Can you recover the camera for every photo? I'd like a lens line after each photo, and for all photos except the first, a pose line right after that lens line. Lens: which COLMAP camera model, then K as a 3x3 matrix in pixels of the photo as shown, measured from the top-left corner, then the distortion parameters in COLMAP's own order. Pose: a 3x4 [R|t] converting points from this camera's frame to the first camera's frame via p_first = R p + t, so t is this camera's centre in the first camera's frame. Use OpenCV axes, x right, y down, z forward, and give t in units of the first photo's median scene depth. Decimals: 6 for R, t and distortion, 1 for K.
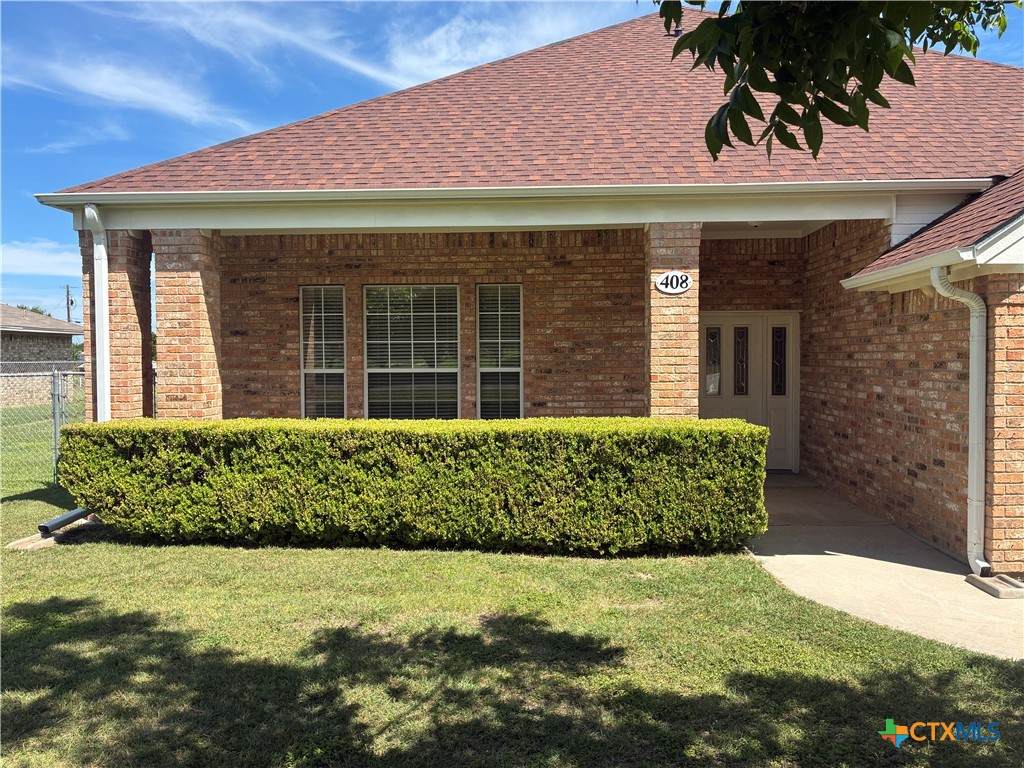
lens RADIAL K [[772.9, 0, 517.0], [0, 772.9, 384.0], [0, 0, 1]] dist [0.027849, -0.009276]
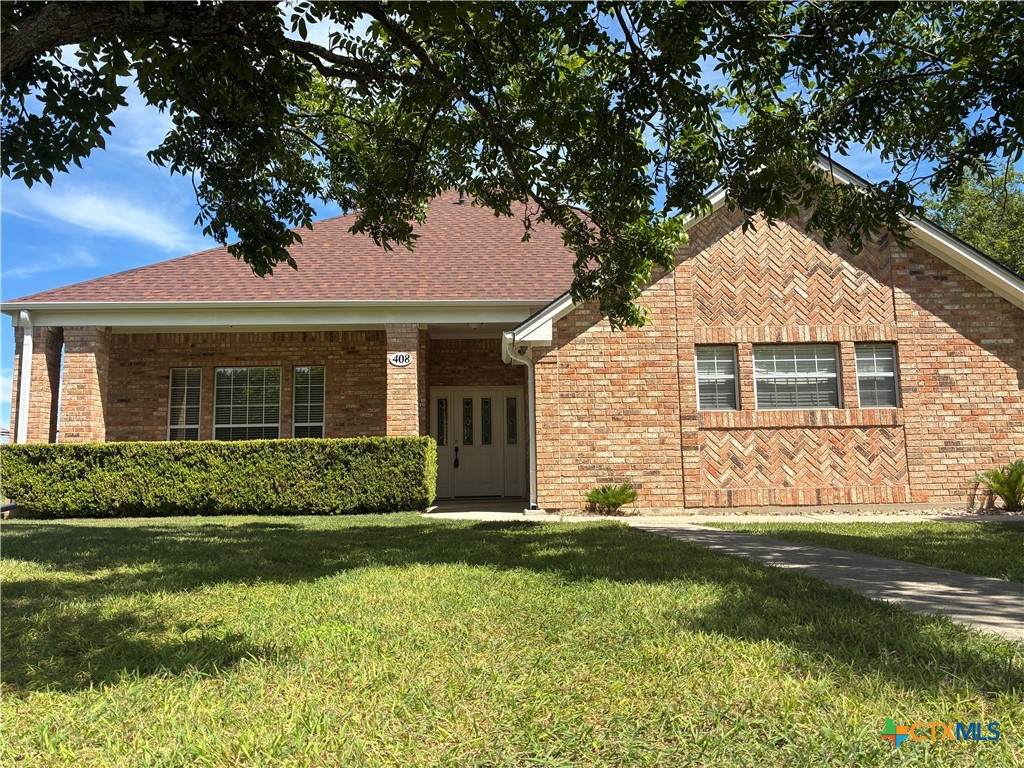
lens RADIAL K [[772.9, 0, 512.1], [0, 772.9, 383.1], [0, 0, 1]] dist [0.027849, -0.009276]
pose [[0.996917, -0.001291, 0.078454, 0.306493], [0.013637, 0.987498, -0.157041, 0.174151], [-0.077270, 0.157627, 0.984471, -0.595770]]
